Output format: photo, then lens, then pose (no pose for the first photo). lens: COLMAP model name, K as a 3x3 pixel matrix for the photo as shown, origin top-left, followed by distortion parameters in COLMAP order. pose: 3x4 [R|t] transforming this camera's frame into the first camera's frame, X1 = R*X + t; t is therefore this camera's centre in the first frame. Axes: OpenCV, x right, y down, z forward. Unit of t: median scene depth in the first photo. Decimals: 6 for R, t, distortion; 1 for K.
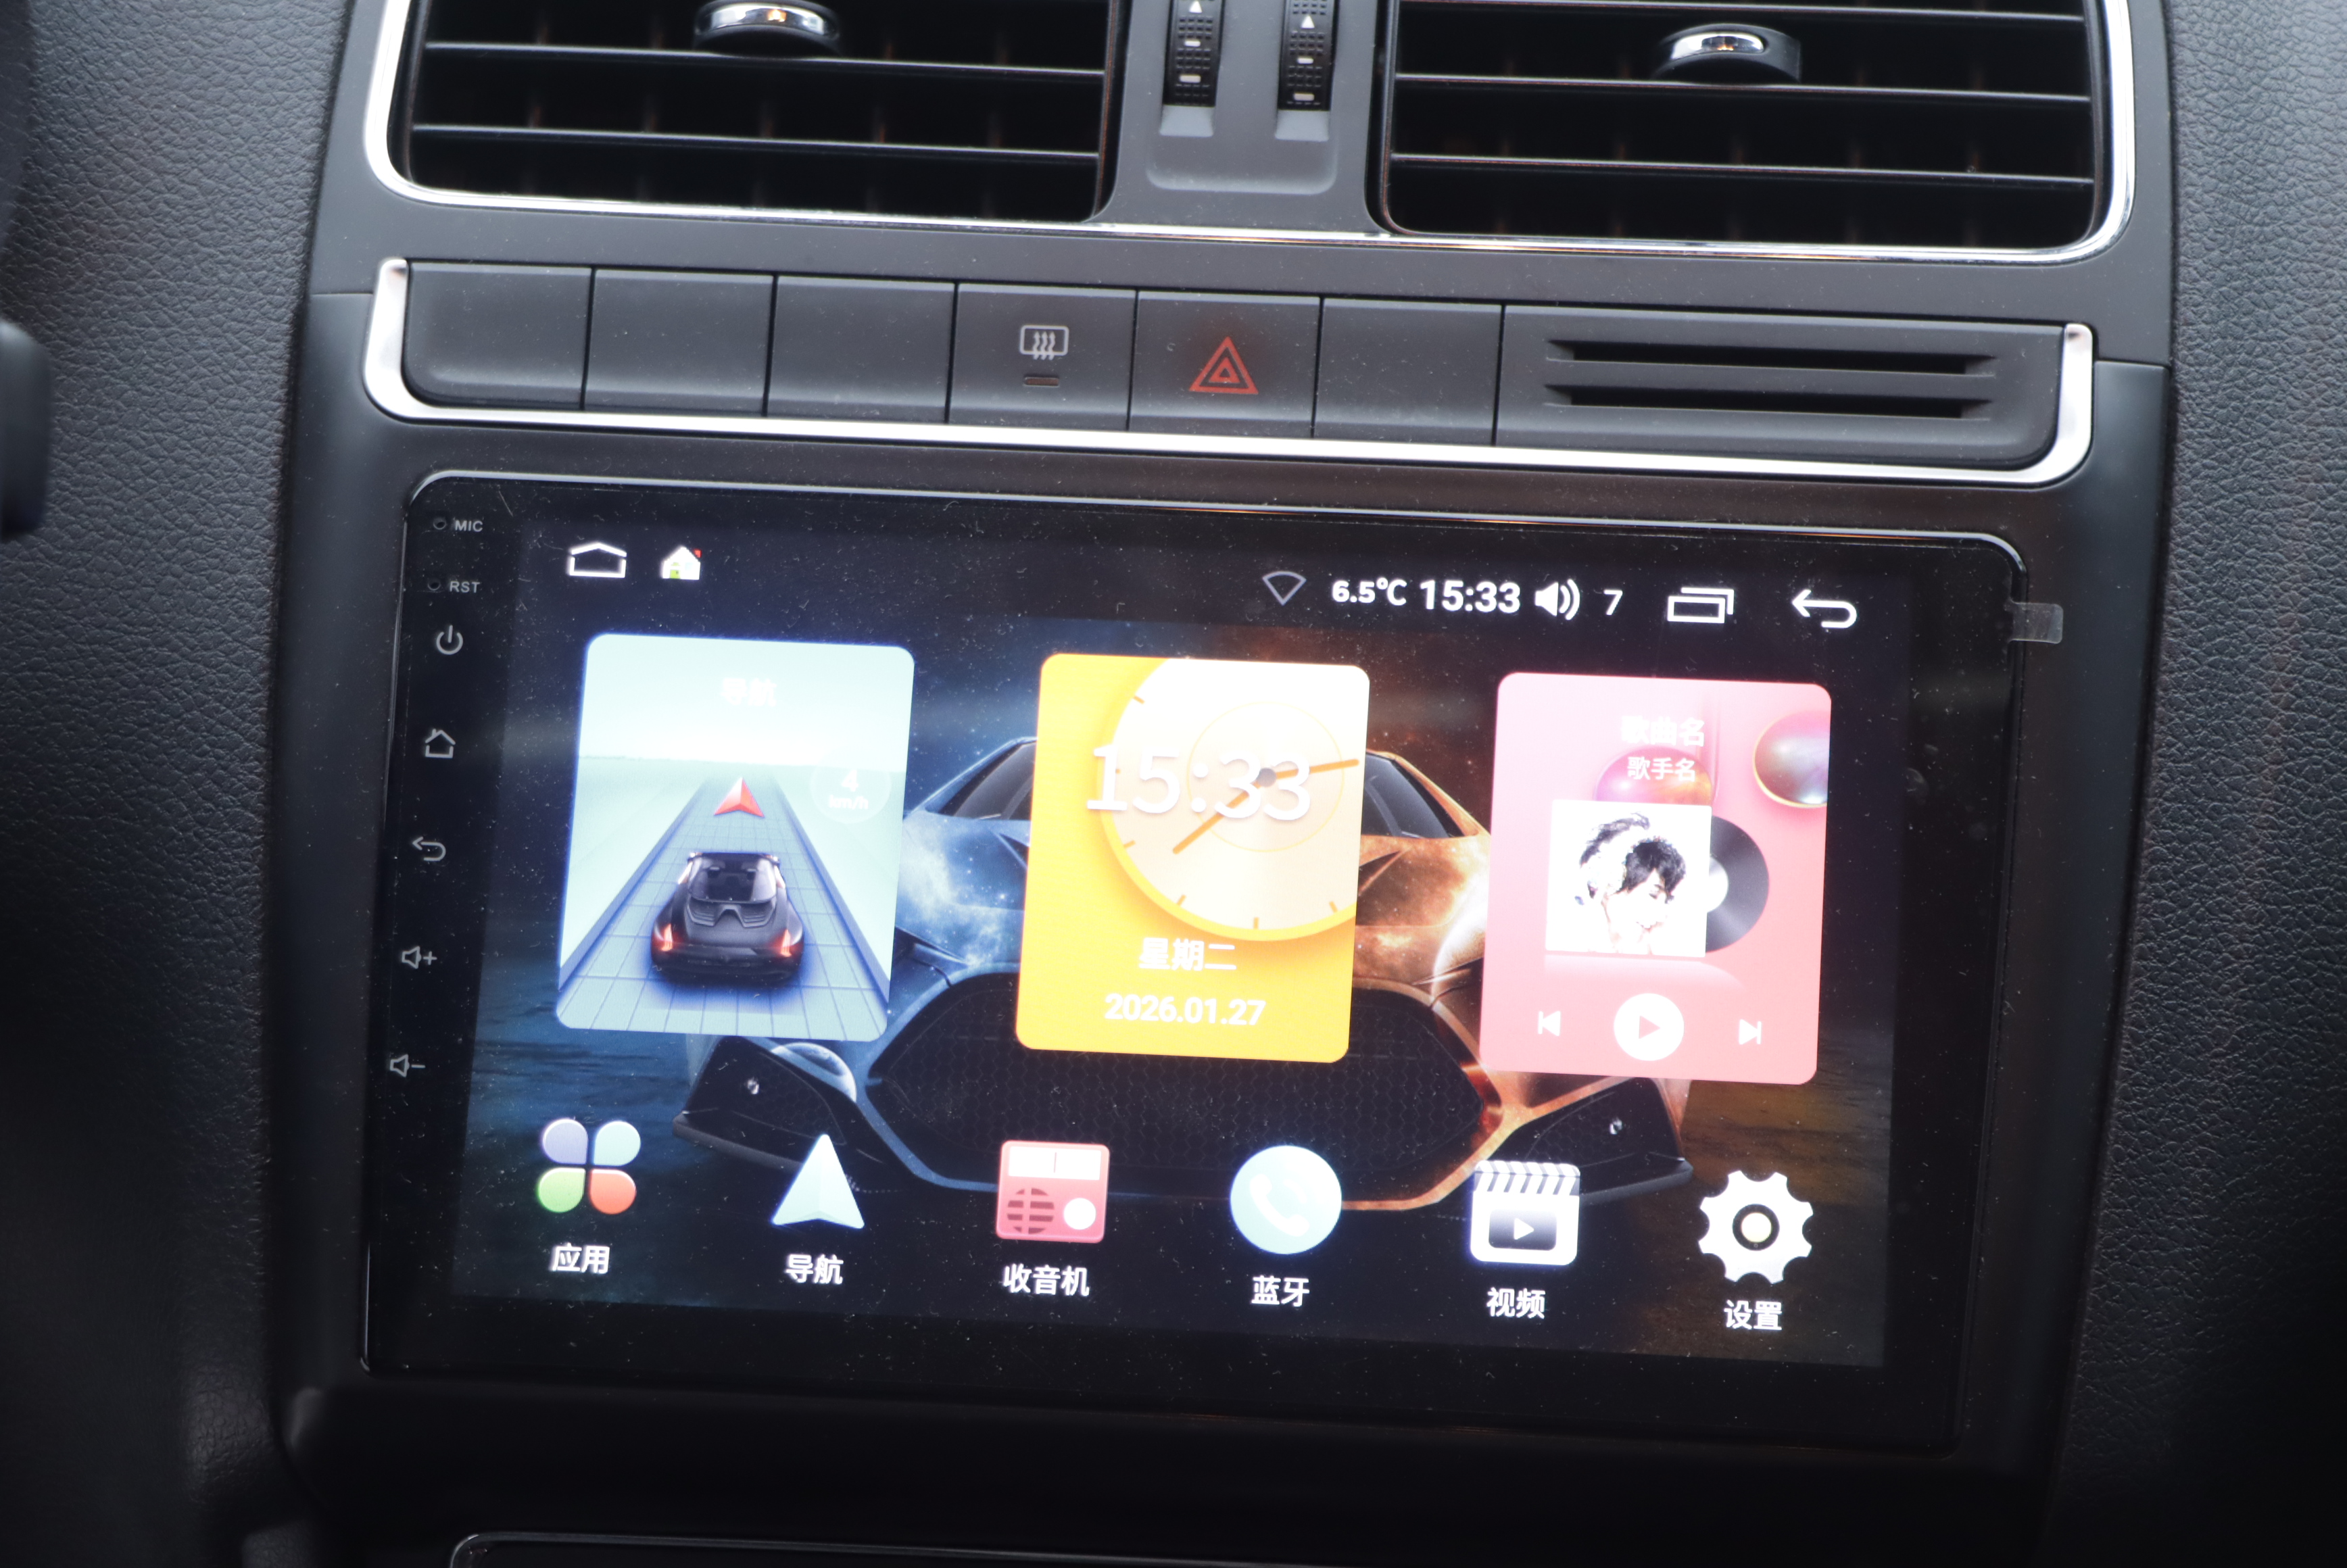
lens RADIAL K [[7388.9, 0, 1172.2], [0, 7388.9, 731.7], [0, 0, 1]] dist [0.440503, 1.301524]
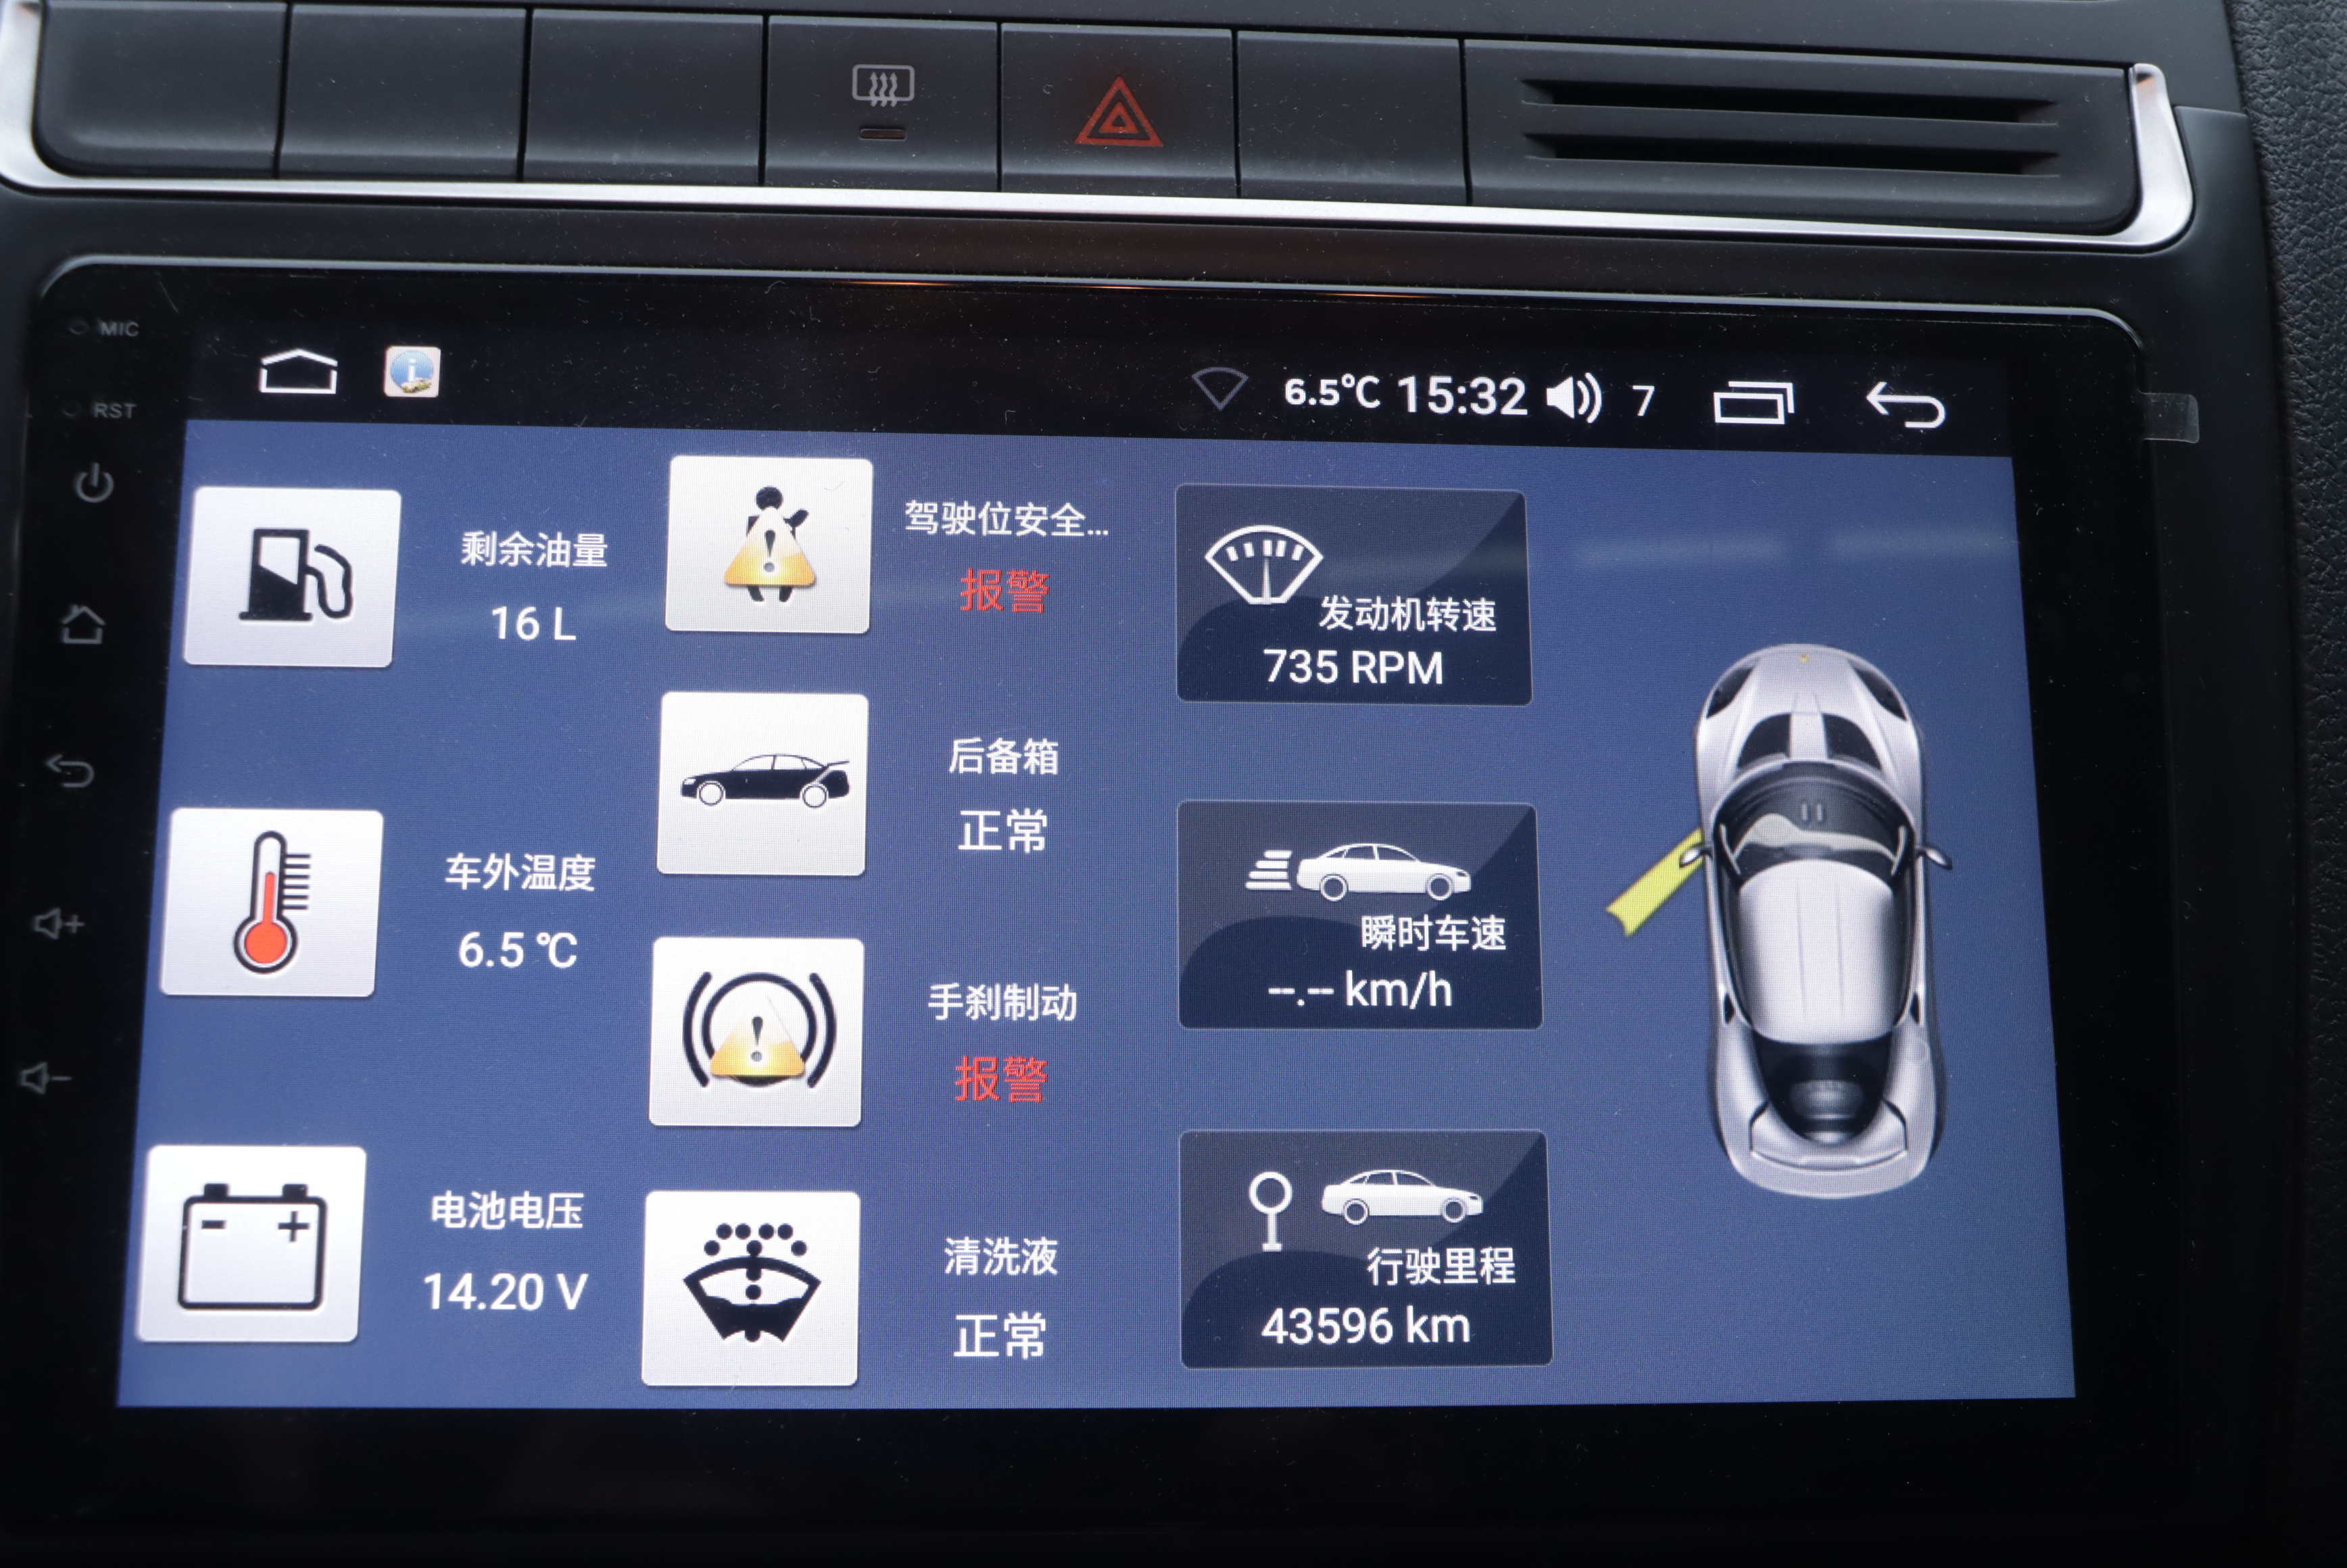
lens RADIAL K [[2993.9, 0, 1200.1], [0, 2993.9, 783.0], [0, 0, 1]] dist [-0.134523, 0.347066]
pose [[0.986626, -0.035464, 0.159094, -0.037234], [0.026406, 0.997927, 0.058694, 0.002950], [-0.160846, -0.053708, 0.985517, 0.693139]]
